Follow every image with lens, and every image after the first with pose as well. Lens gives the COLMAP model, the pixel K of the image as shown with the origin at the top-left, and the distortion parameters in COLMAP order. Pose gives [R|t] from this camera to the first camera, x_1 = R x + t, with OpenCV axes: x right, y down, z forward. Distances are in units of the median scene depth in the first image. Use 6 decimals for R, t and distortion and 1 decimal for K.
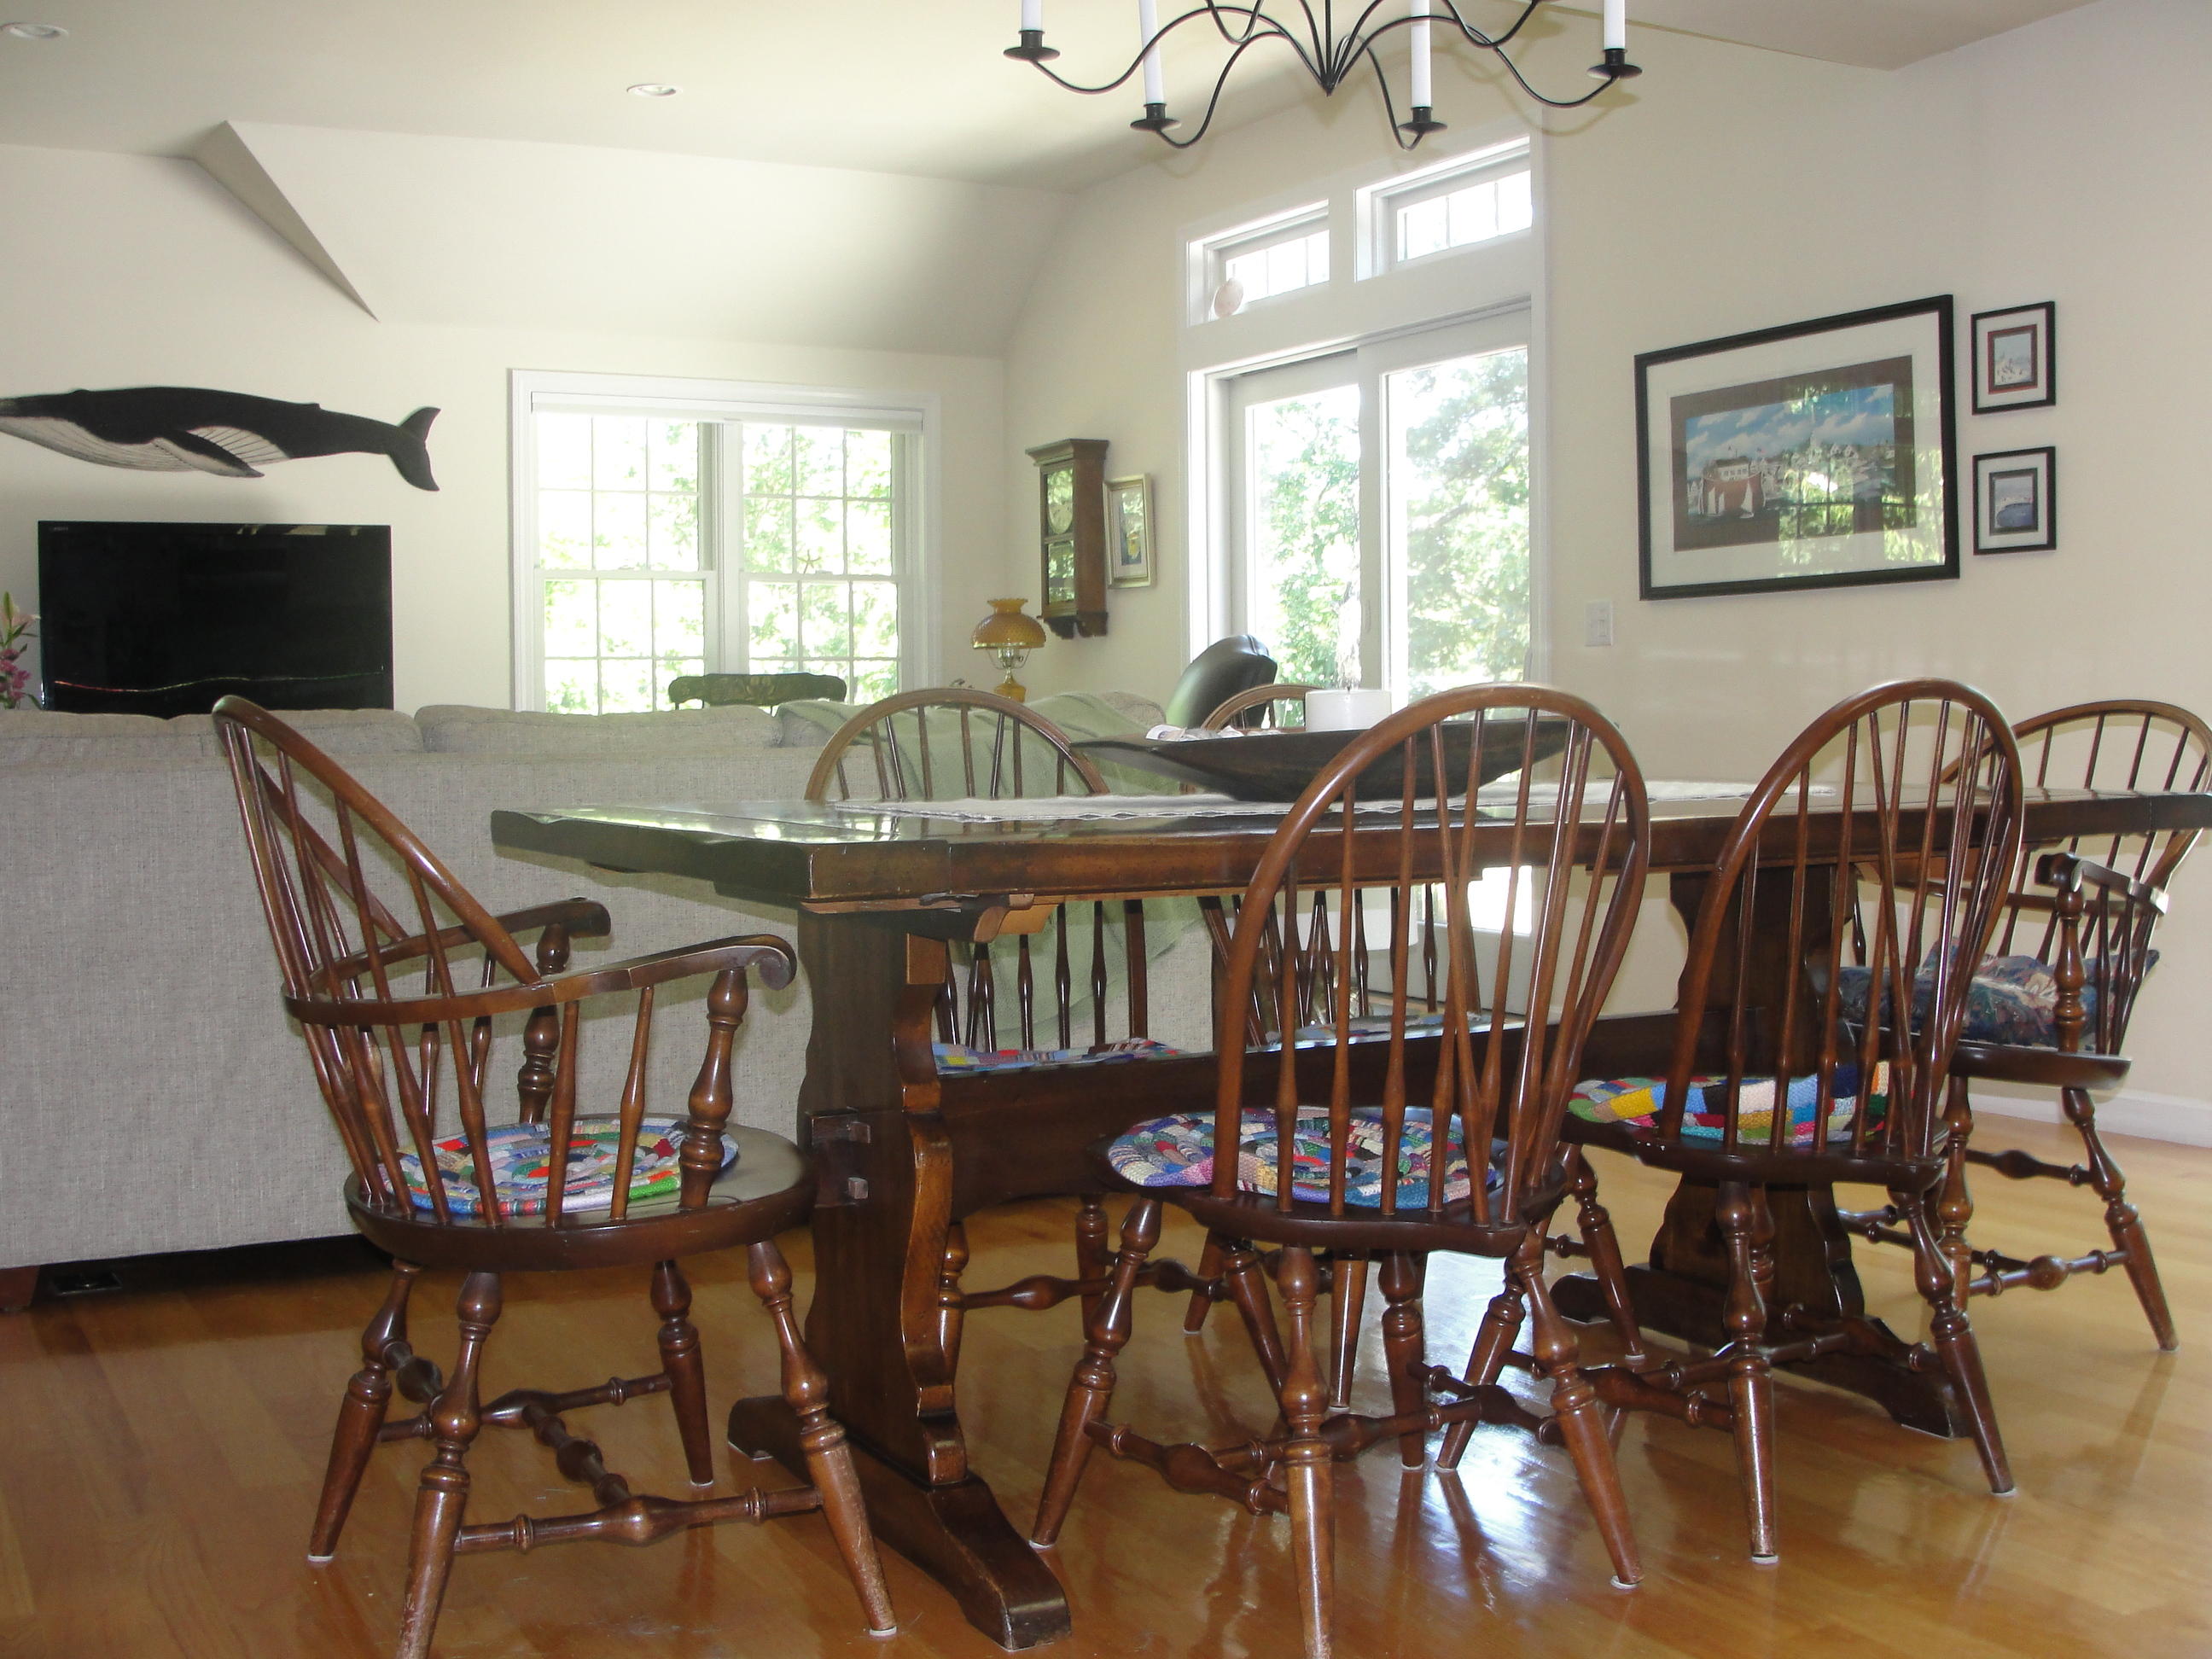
lens RADIAL K [[2531.8, 0, 1086.3], [0, 2531.8, 820.6], [0, 0, 1]] dist [-0.136607, 0.000000]
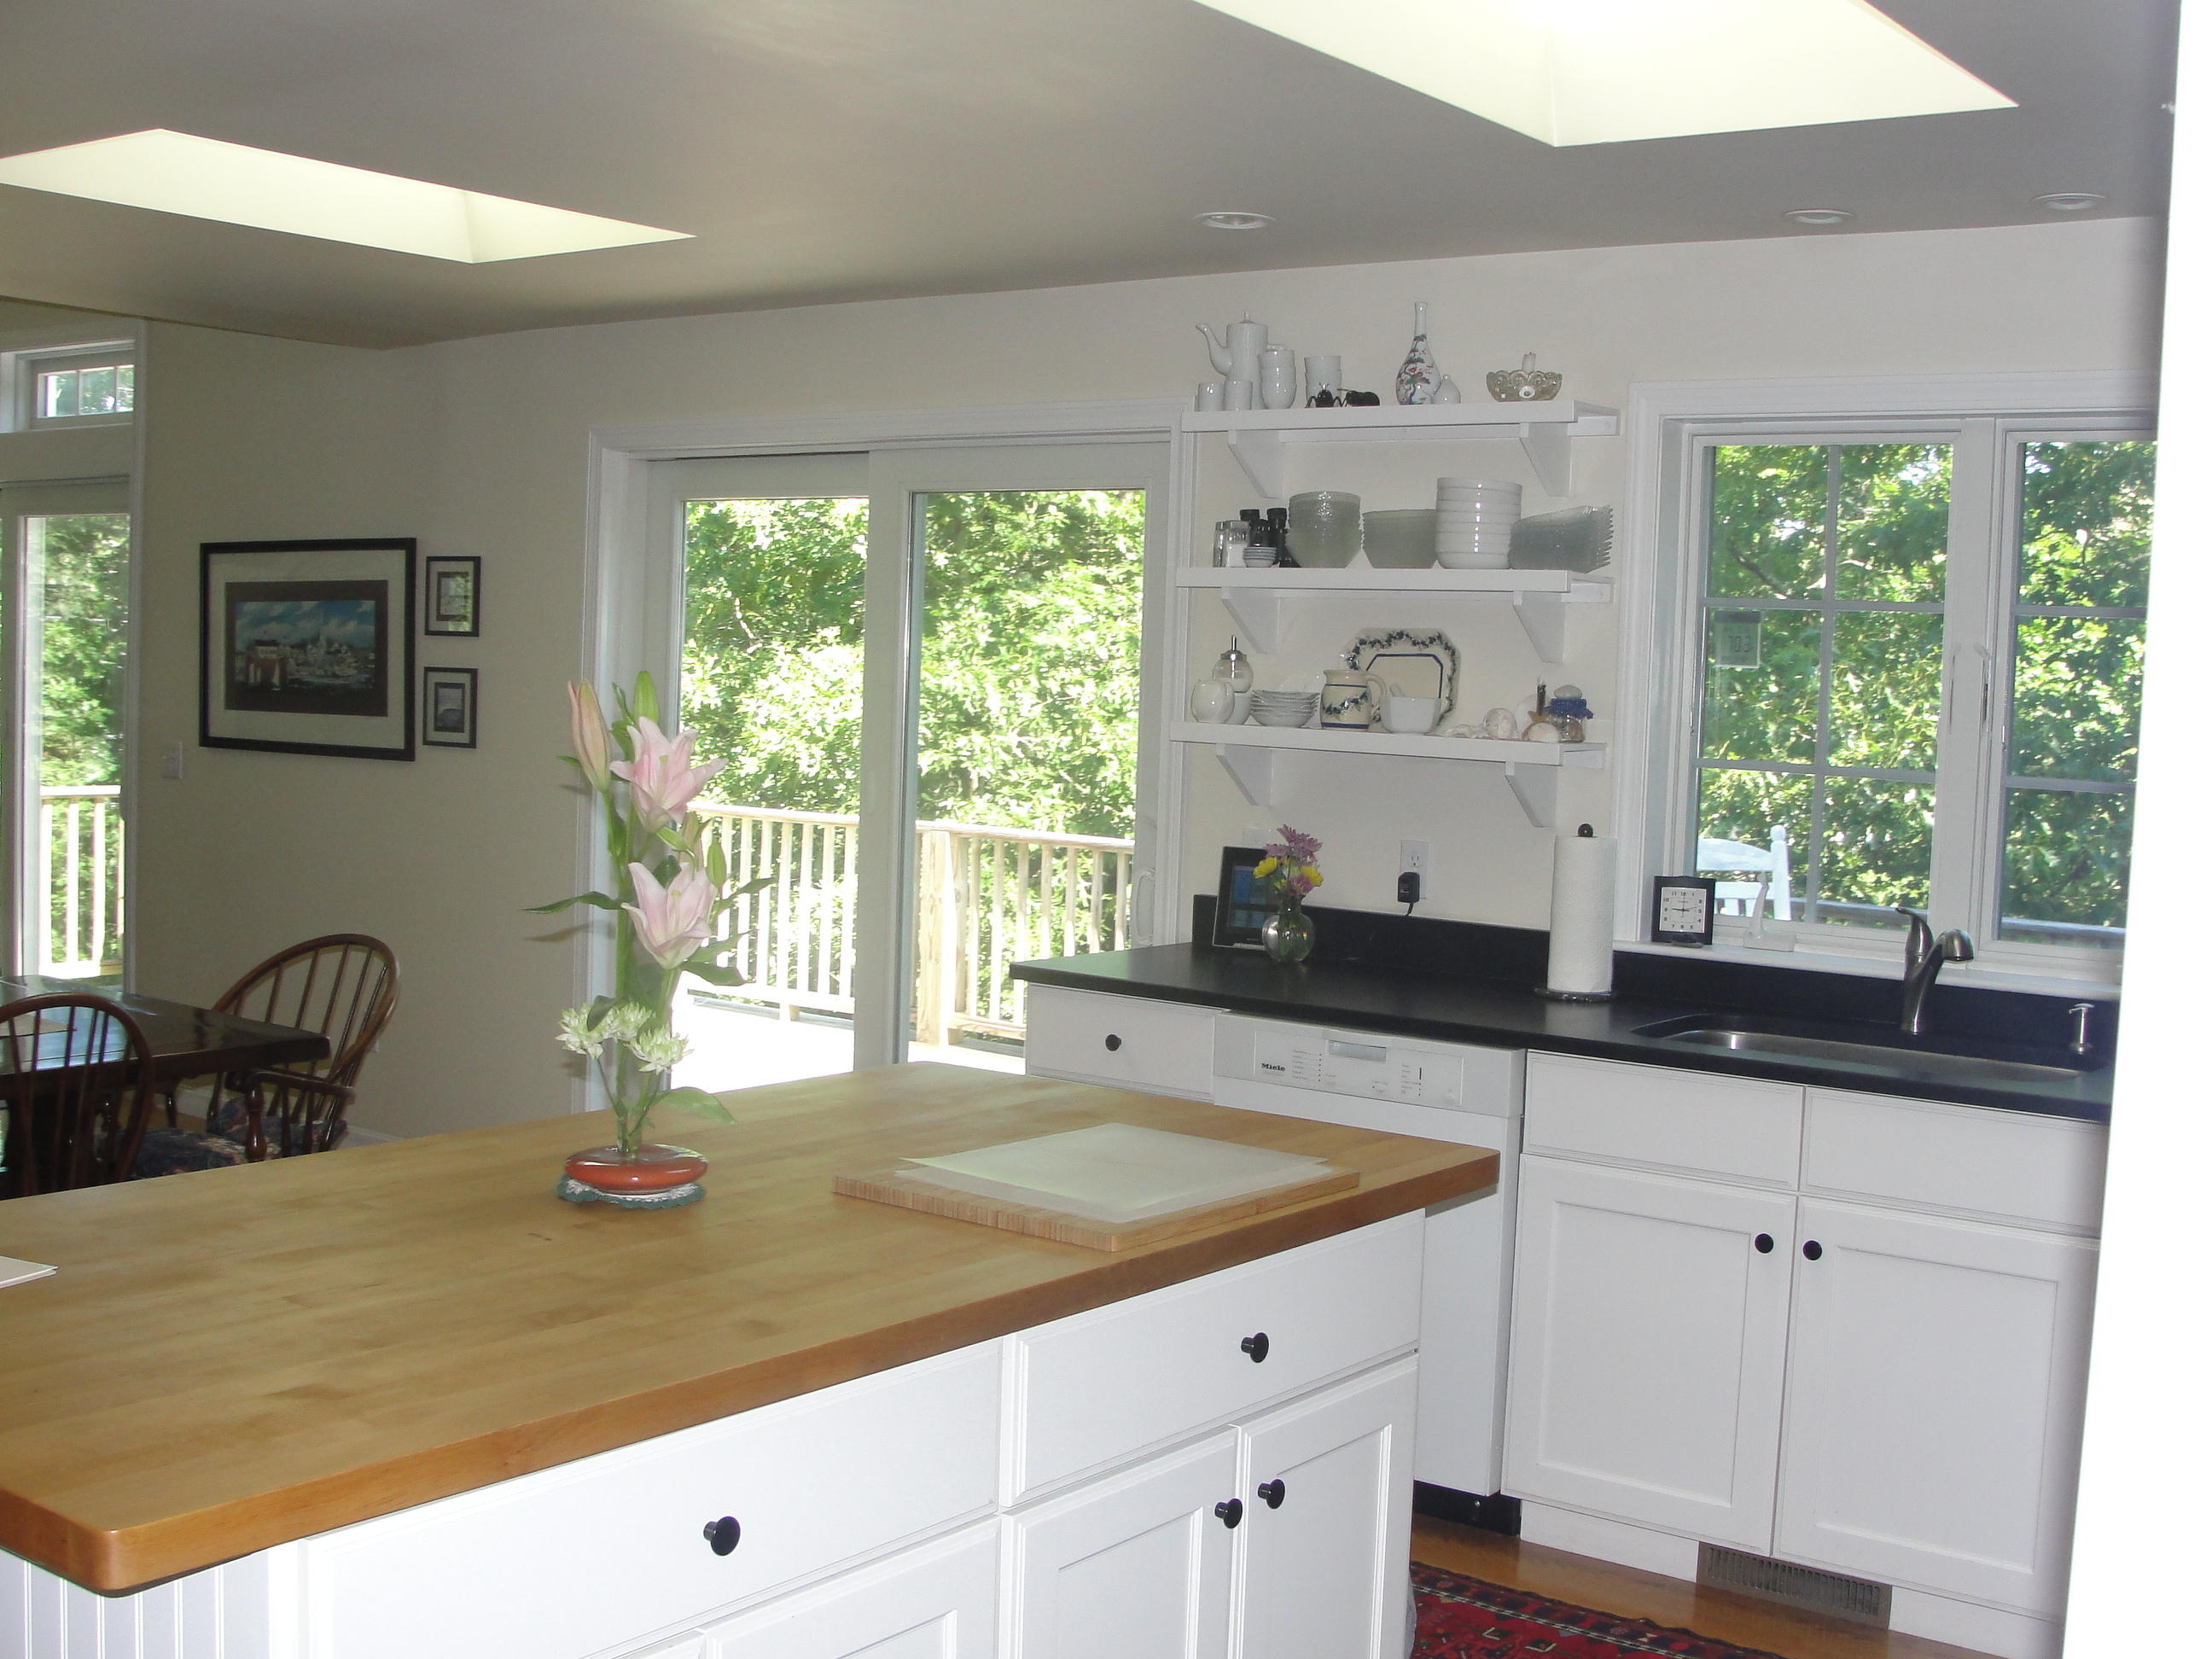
lens RADIAL K [[2531.8, 0, 1118.6], [0, 2531.8, 824.1], [0, 0, 1]] dist [-0.136607, 0.000000]
pose [[0.905879, 0.017207, 0.423187, 0.121640], [-0.027260, 0.999471, 0.017715, -0.087908], [-0.422658, -0.027584, 0.905869, -0.287178]]
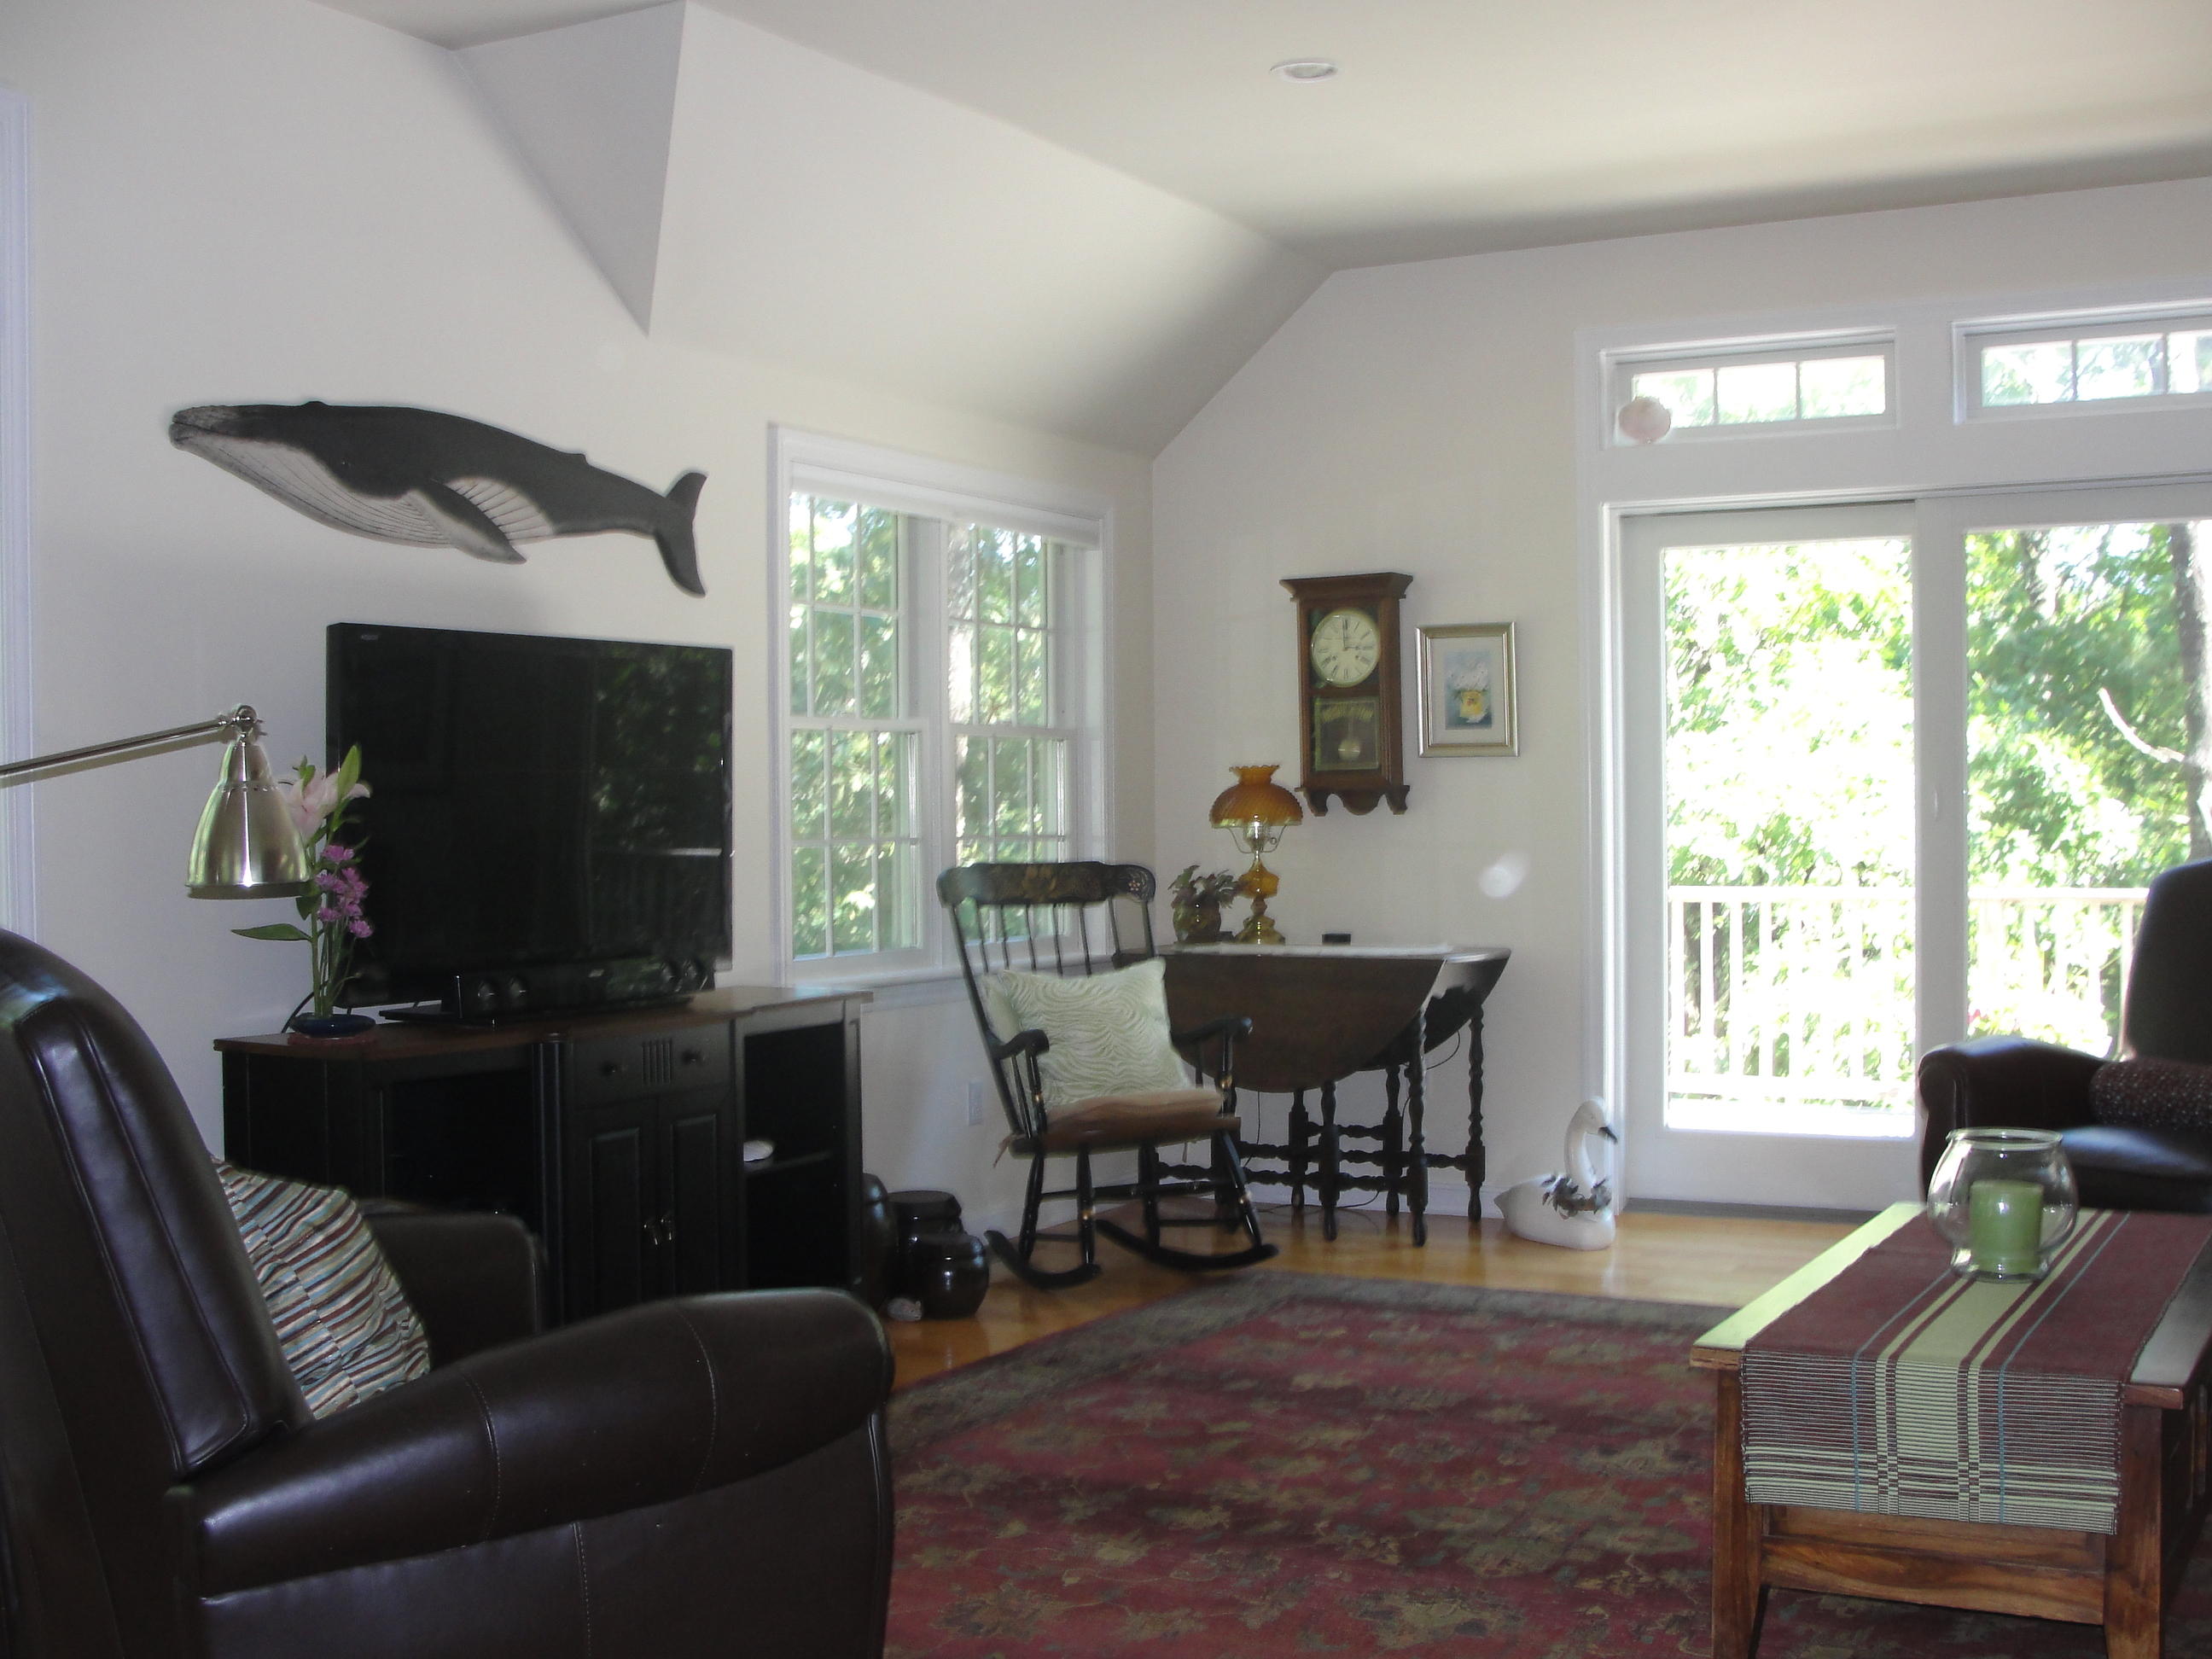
lens RADIAL K [[2531.8, 0, 1113.9], [0, 2531.8, 834.5], [0, 0, 1]] dist [-0.136607, 0.000000]
pose [[0.835626, -0.006268, 0.549264, -0.763202], [0.025950, 0.999269, -0.028076, -0.066796], [-0.548686, 0.037715, 0.835177, 0.543398]]
